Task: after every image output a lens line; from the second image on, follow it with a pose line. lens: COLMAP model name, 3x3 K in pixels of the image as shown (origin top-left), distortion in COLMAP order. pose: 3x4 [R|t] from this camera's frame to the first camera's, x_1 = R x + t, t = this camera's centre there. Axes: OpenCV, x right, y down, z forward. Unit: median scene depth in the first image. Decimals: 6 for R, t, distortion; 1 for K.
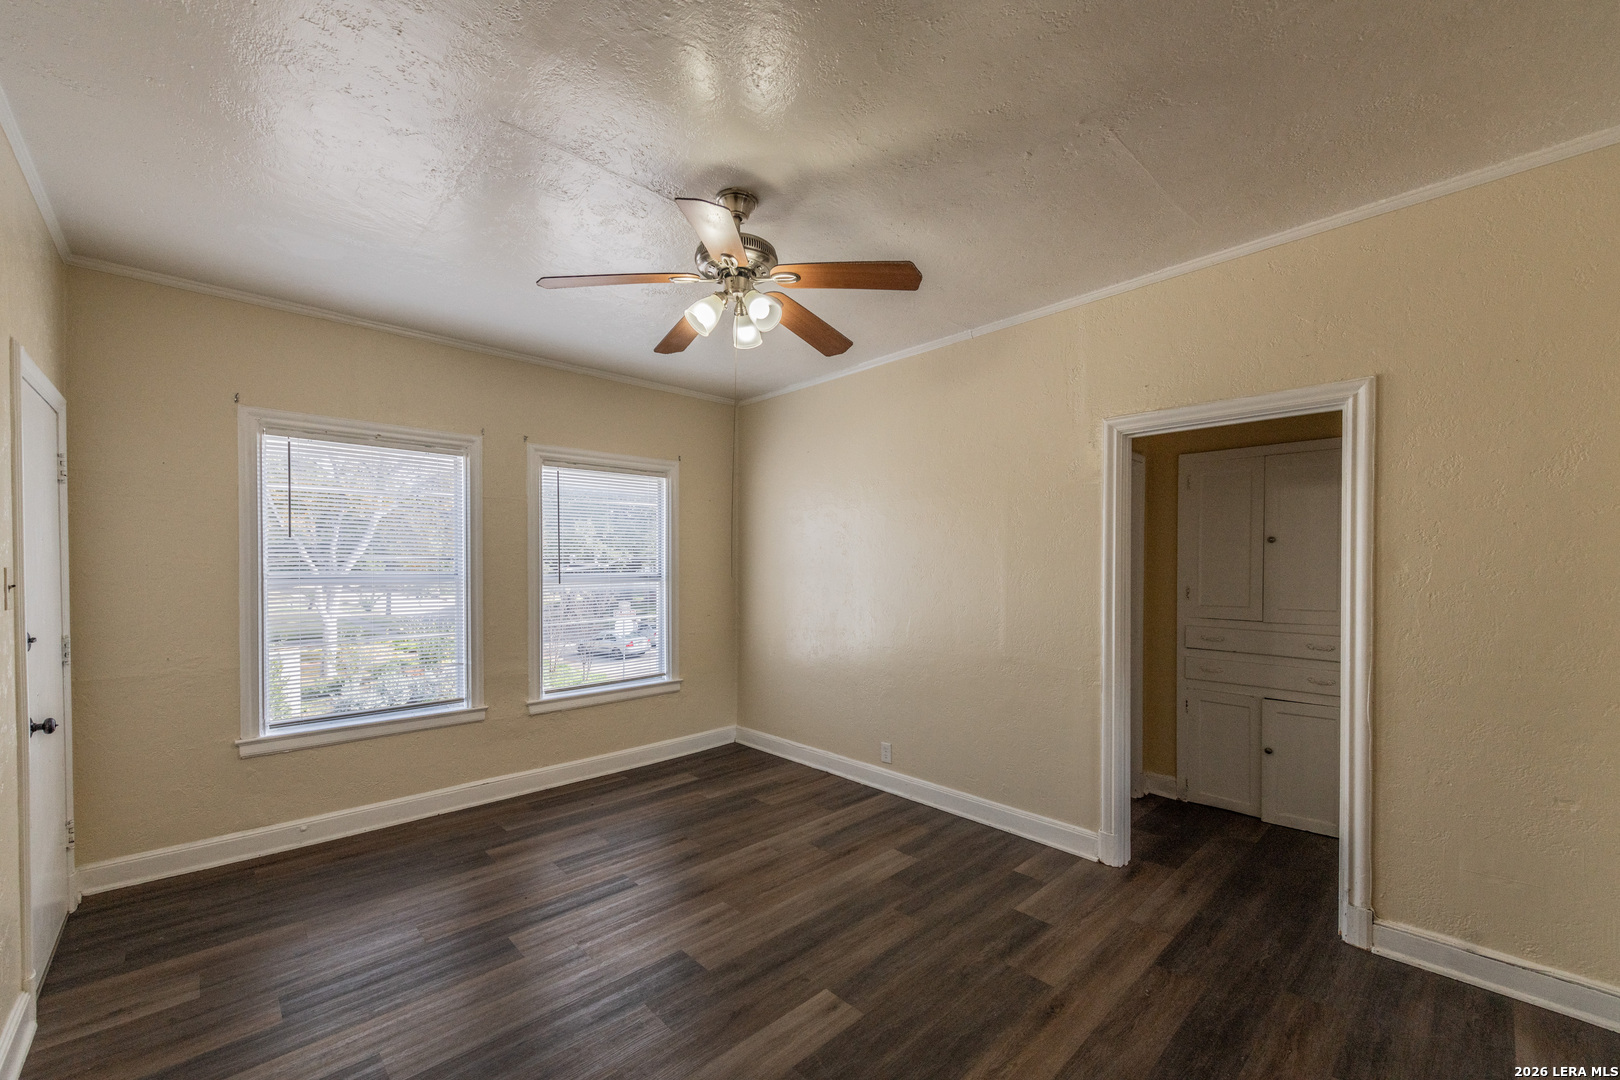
lens RADIAL K [[645.0, 0, 850.3], [0, 645.0, 572.7], [0, 0, 1]] dist [0.000908, -0.000035]
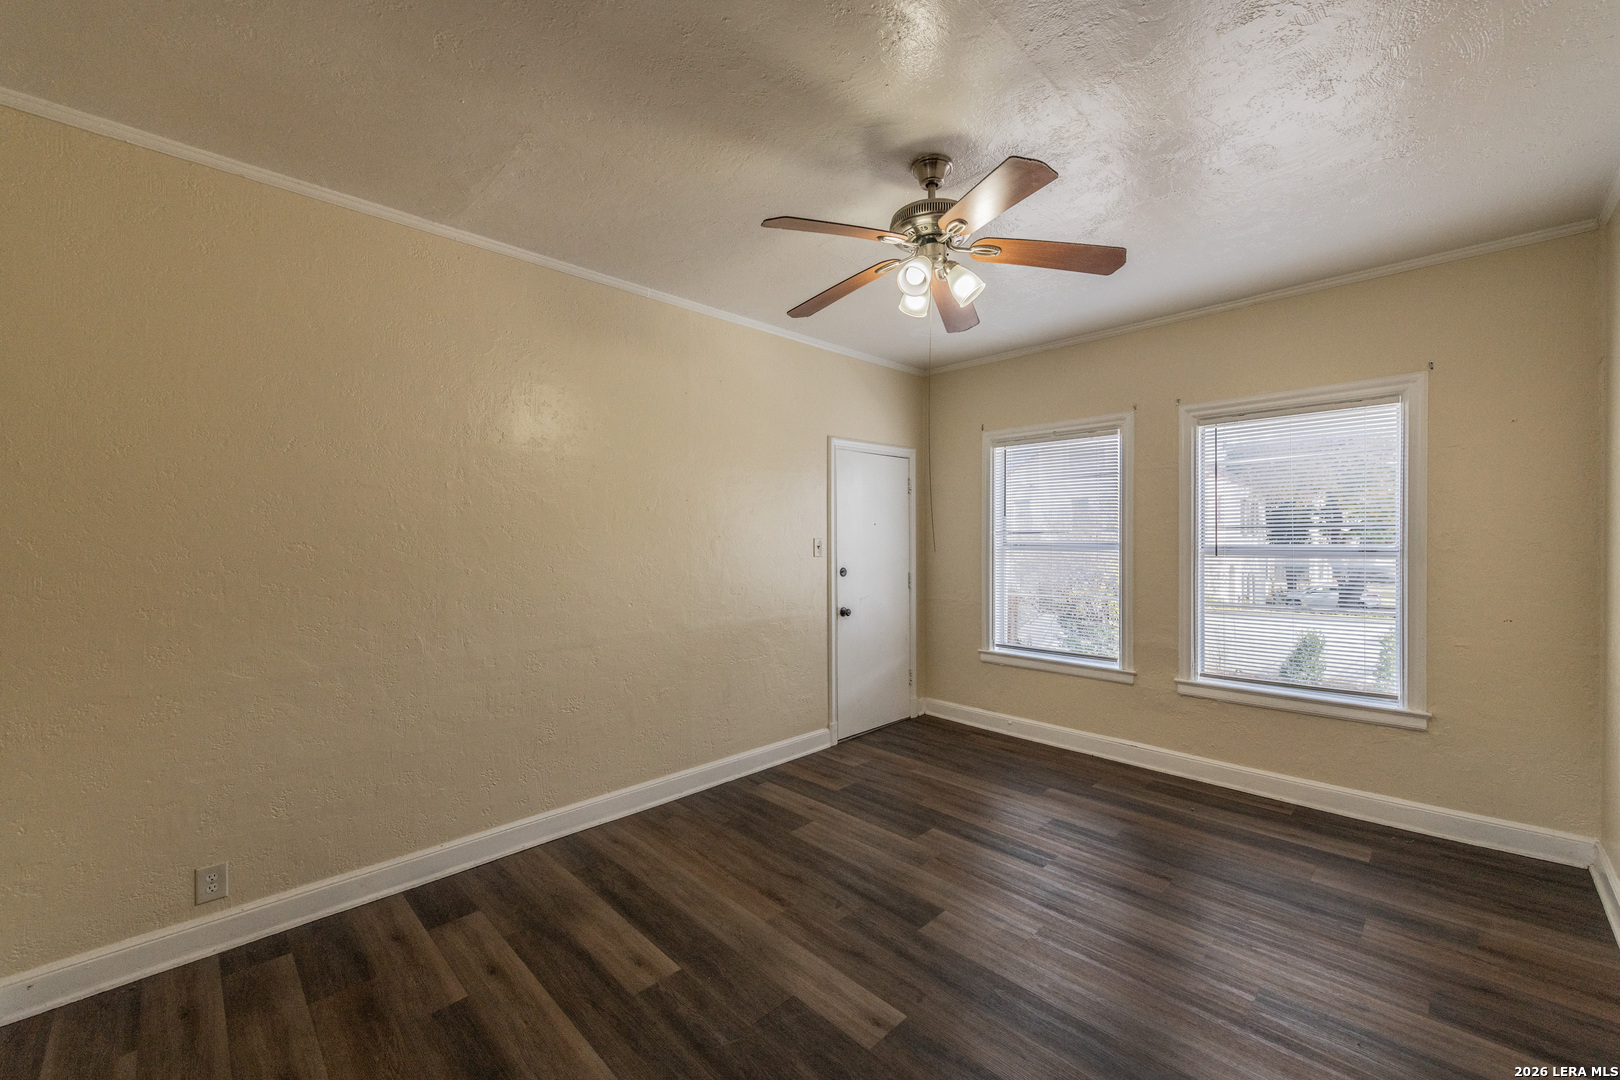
lens RADIAL K [[651.4, 0, 812.3], [0, 651.4, 534.0], [0, 0, 1]] dist [0.000285, -0.000342]
pose [[-0.026449, -0.002729, -0.999646, 0.503624], [-0.005910, 0.999979, -0.002574, -0.007791], [0.999633, 0.005840, -0.026464, 0.521004]]
